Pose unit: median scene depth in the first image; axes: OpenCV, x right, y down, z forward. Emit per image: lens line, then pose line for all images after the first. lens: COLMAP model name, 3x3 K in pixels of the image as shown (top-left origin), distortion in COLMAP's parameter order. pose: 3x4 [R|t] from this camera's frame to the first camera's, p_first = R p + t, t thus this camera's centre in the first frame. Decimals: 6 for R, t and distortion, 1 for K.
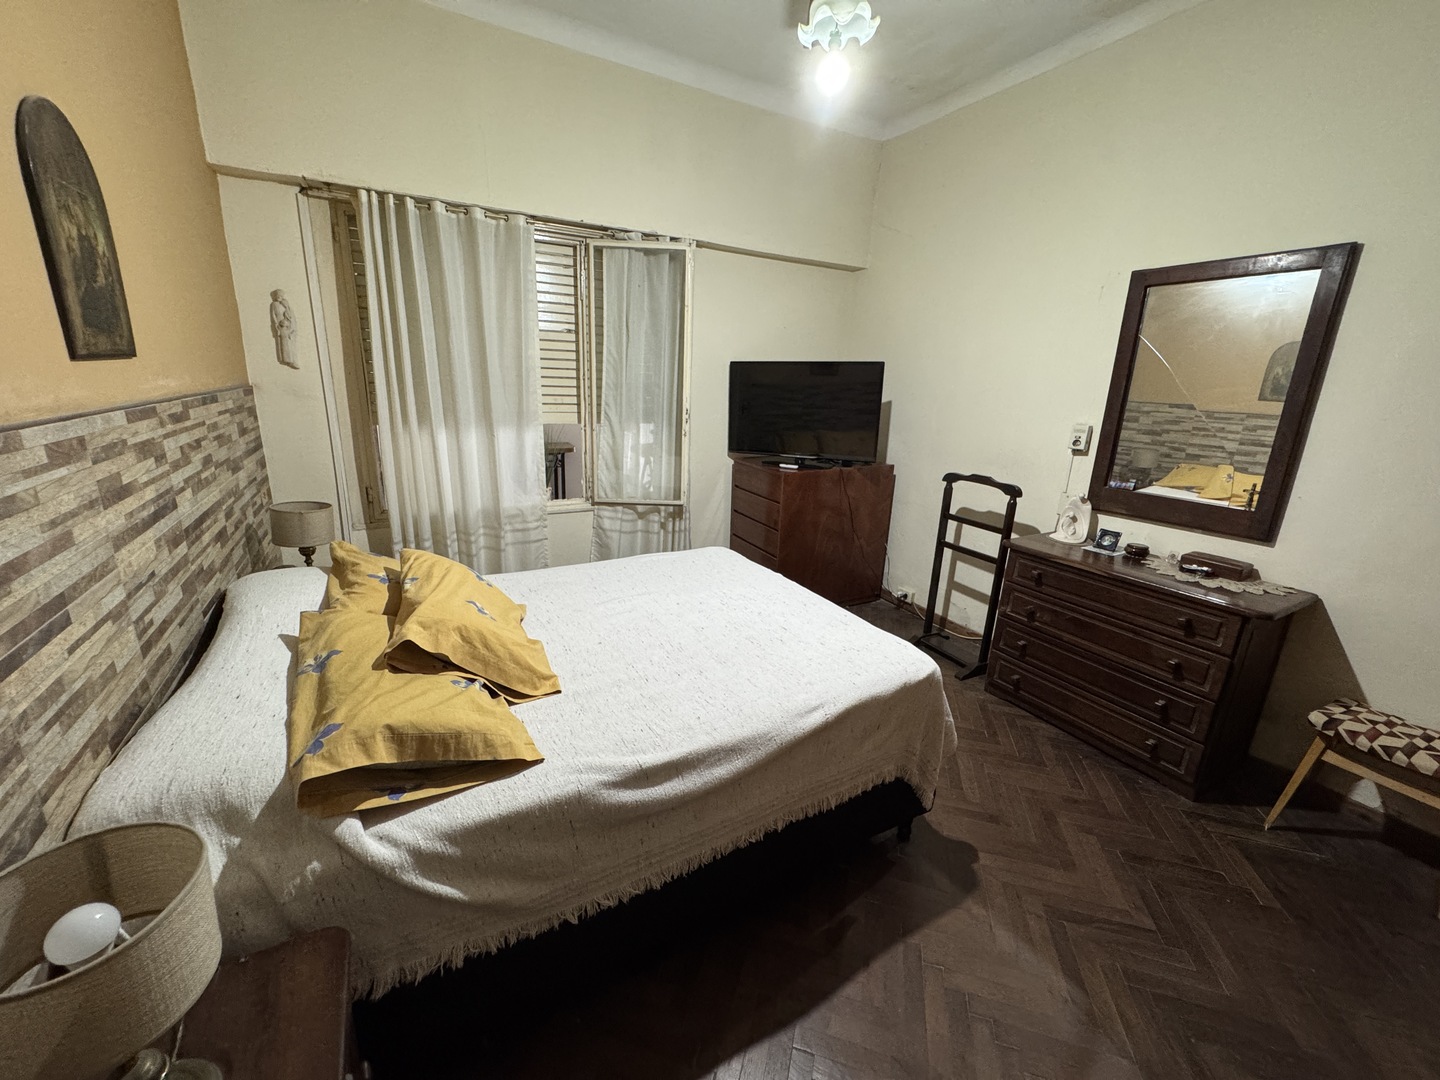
lens RADIAL K [[576.7, 0, 719.7], [0, 576.7, 538.9], [0, 0, 1]] dist [-0.004302, 0.000371]
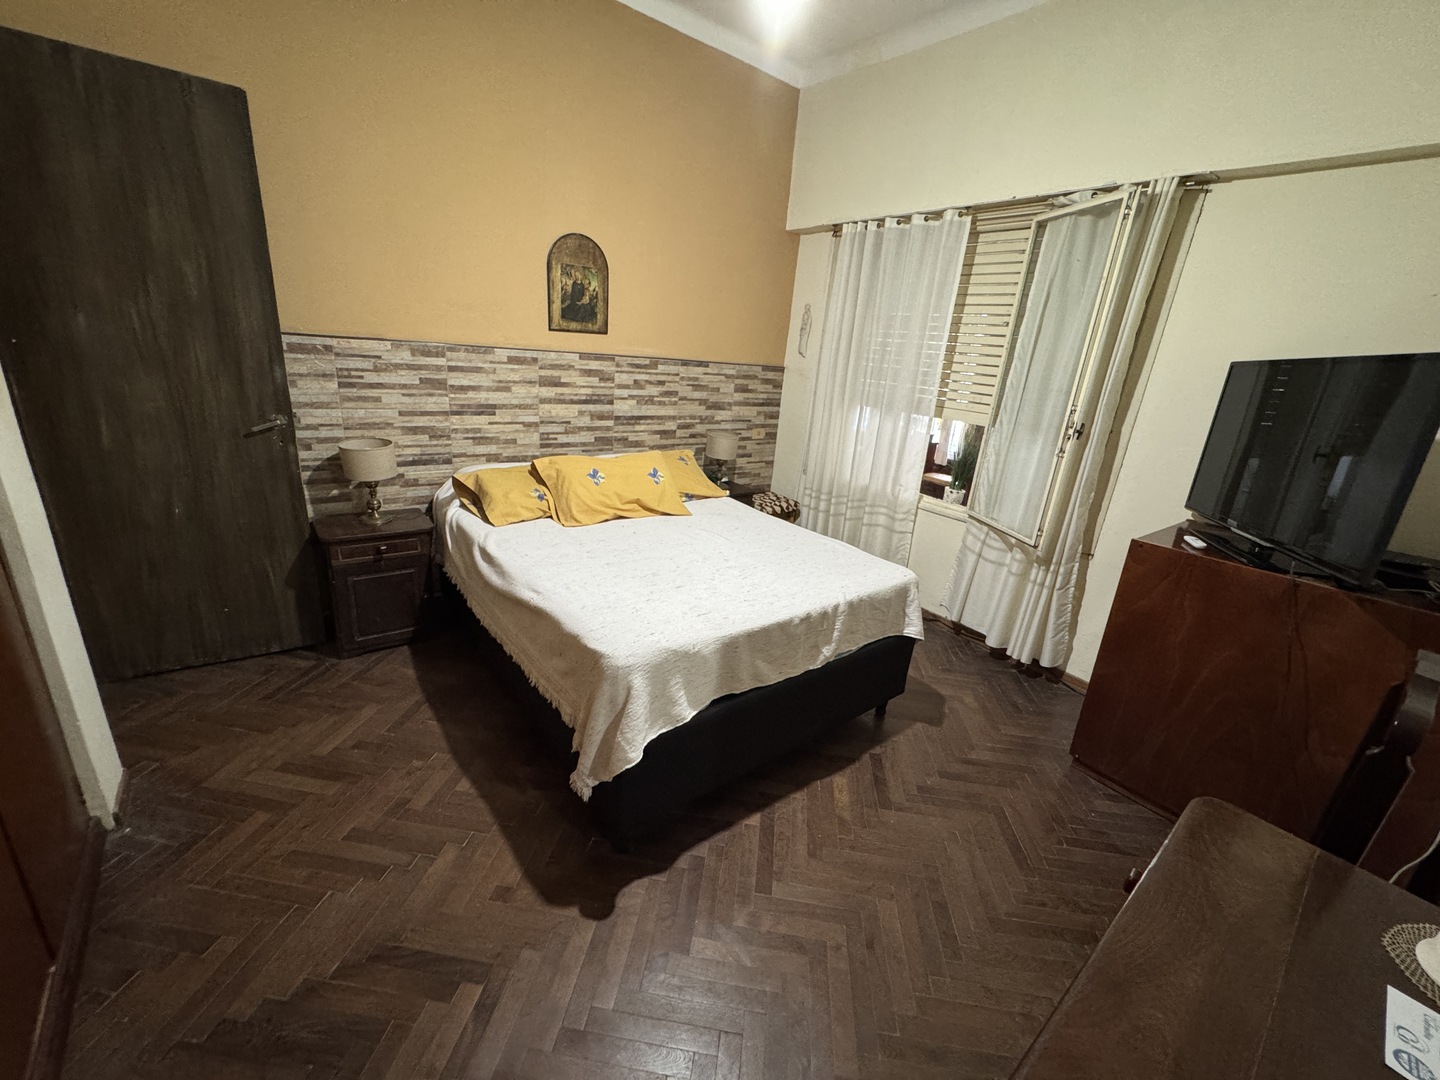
lens RADIAL K [[576.7, 0, 719.7], [0, 576.7, 538.9], [0, 0, 1]] dist [-0.004302, 0.000371]
pose [[0.147213, 0.289639, -0.945747, 1.159010], [-0.343382, 0.911661, 0.225750, -0.193095], [0.927587, 0.291519, 0.233665, 0.880162]]
